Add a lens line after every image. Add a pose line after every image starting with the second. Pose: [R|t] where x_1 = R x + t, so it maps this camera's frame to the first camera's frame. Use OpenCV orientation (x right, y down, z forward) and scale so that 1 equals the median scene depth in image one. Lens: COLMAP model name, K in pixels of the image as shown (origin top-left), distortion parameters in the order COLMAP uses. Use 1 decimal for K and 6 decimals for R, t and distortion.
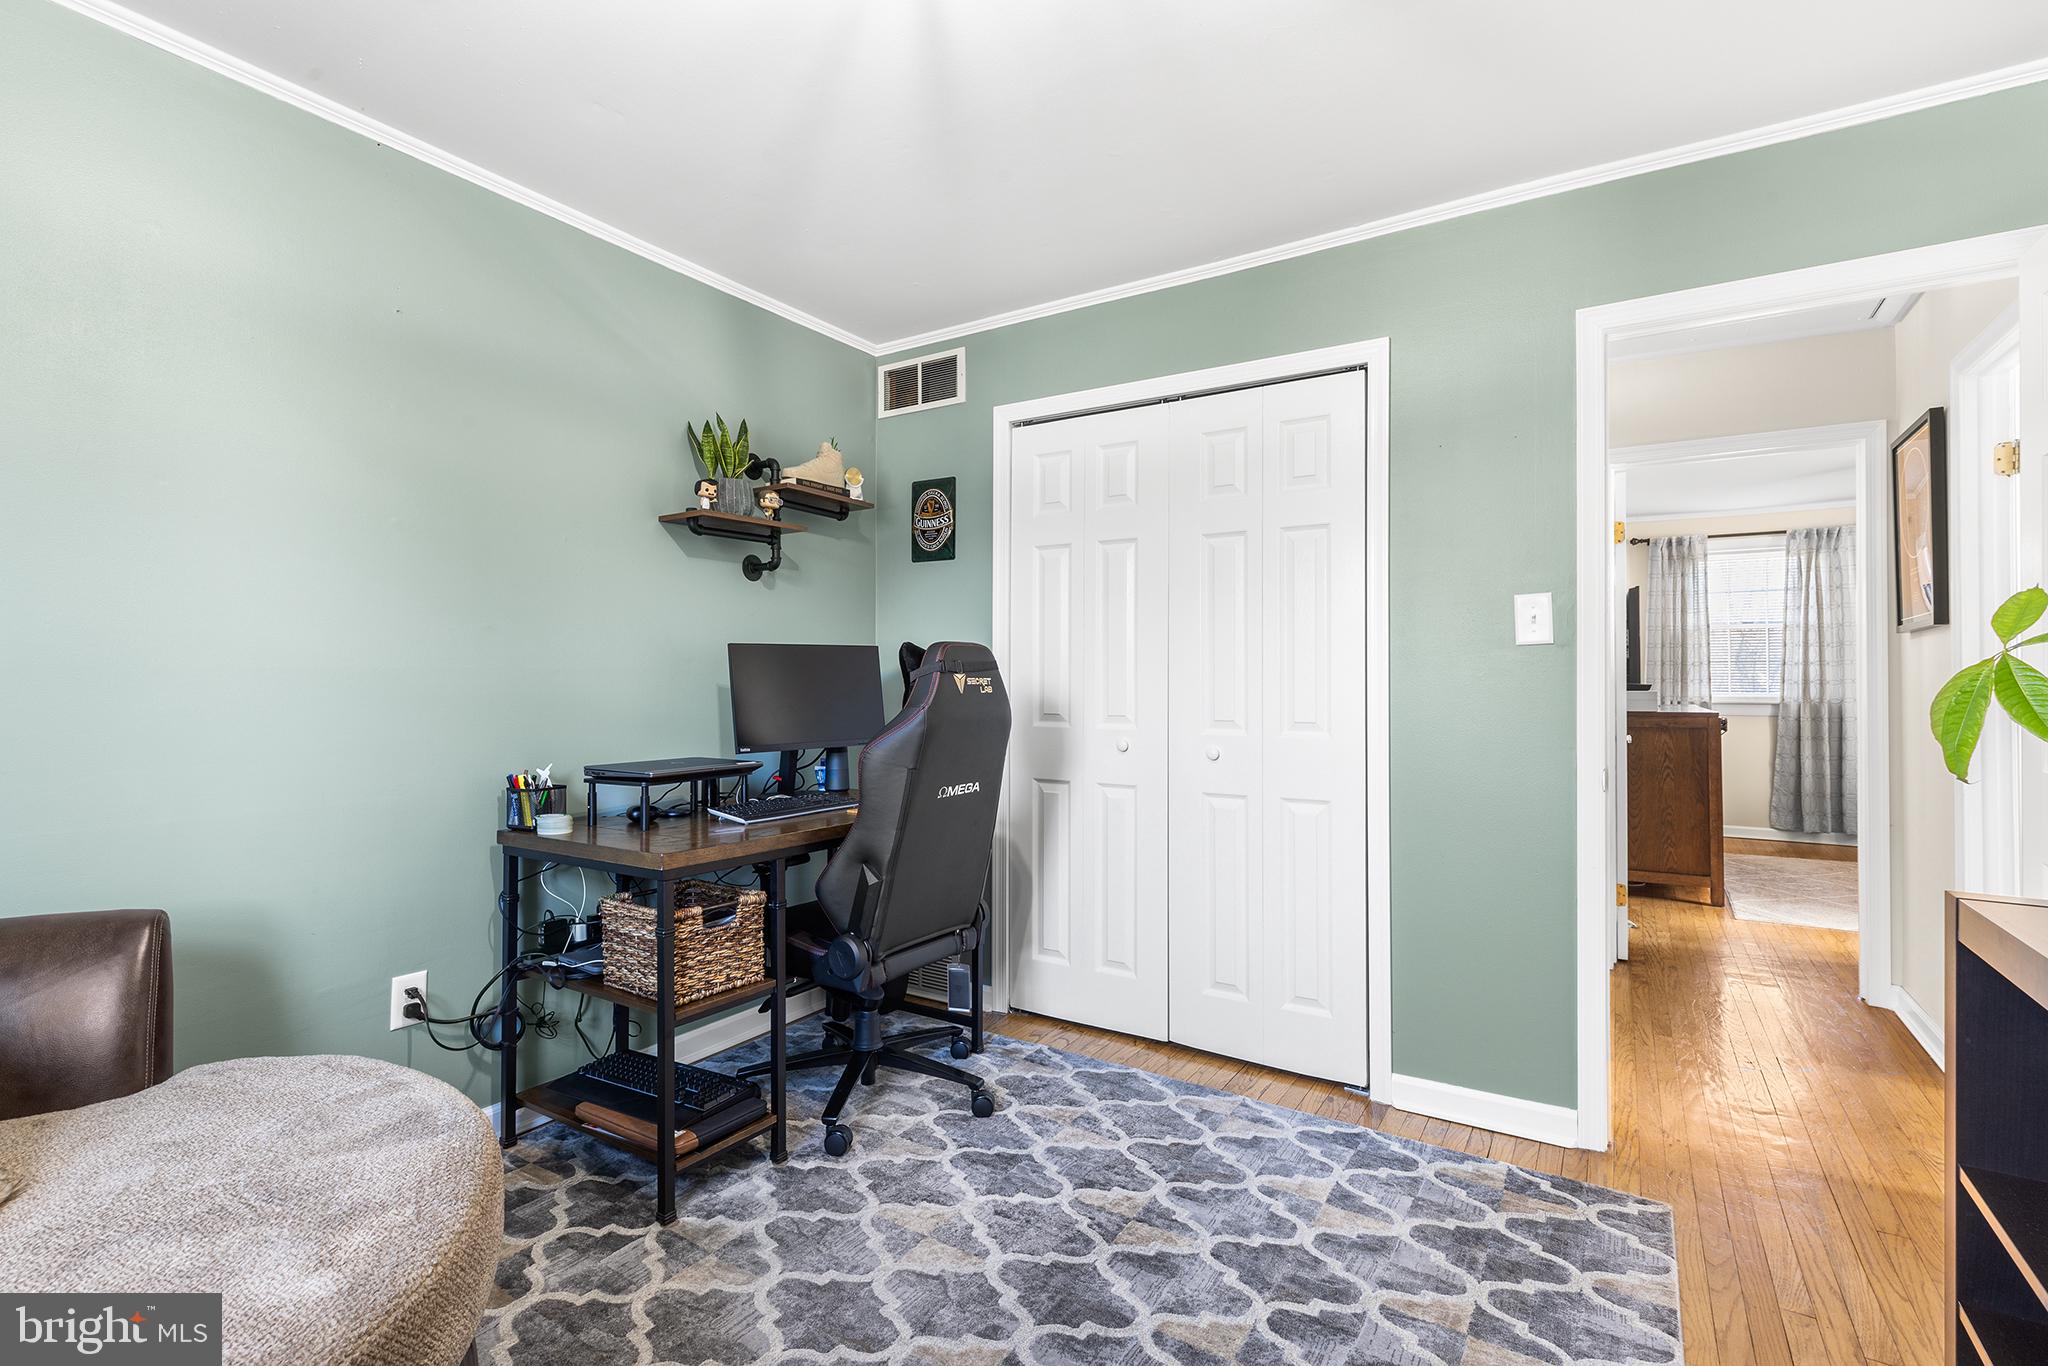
lens RADIAL K [[952.1, 0, 1030.5], [0, 952.1, 680.1], [0, 0, 1]] dist [0.004405, -0.001263]
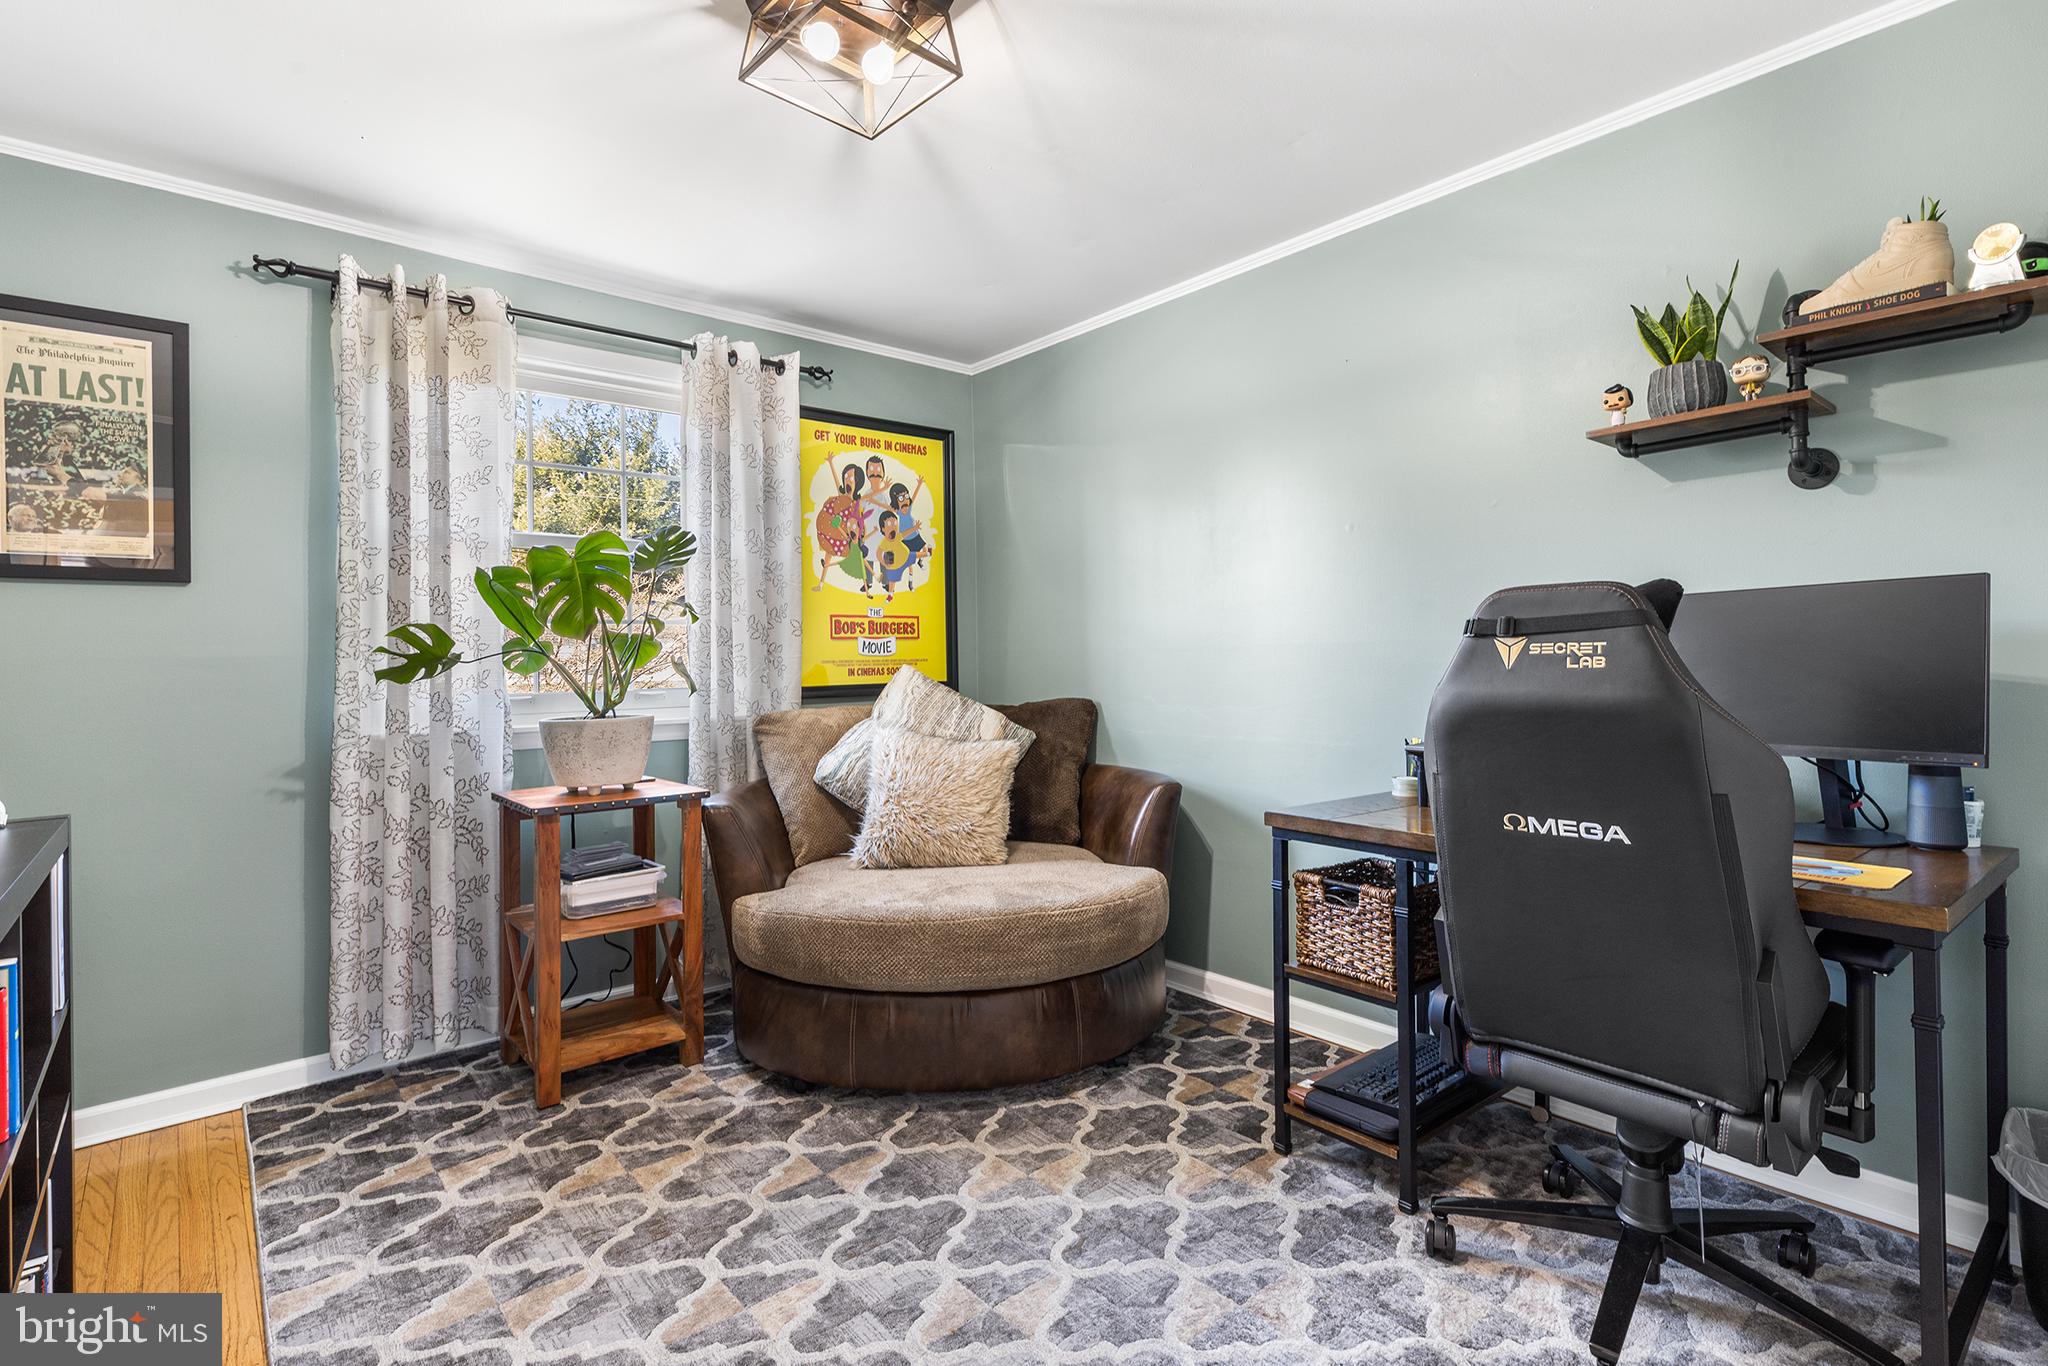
lens RADIAL K [[952.1, 0, 1013.7], [0, 952.1, 662.8], [0, 0, 1]] dist [0.004405, -0.001263]
pose [[-0.299501, 0.003186, -0.954091, 0.683421], [0.009228, 0.999957, 0.000443, 0.007412], [0.954051, -0.008672, -0.299518, 0.955712]]
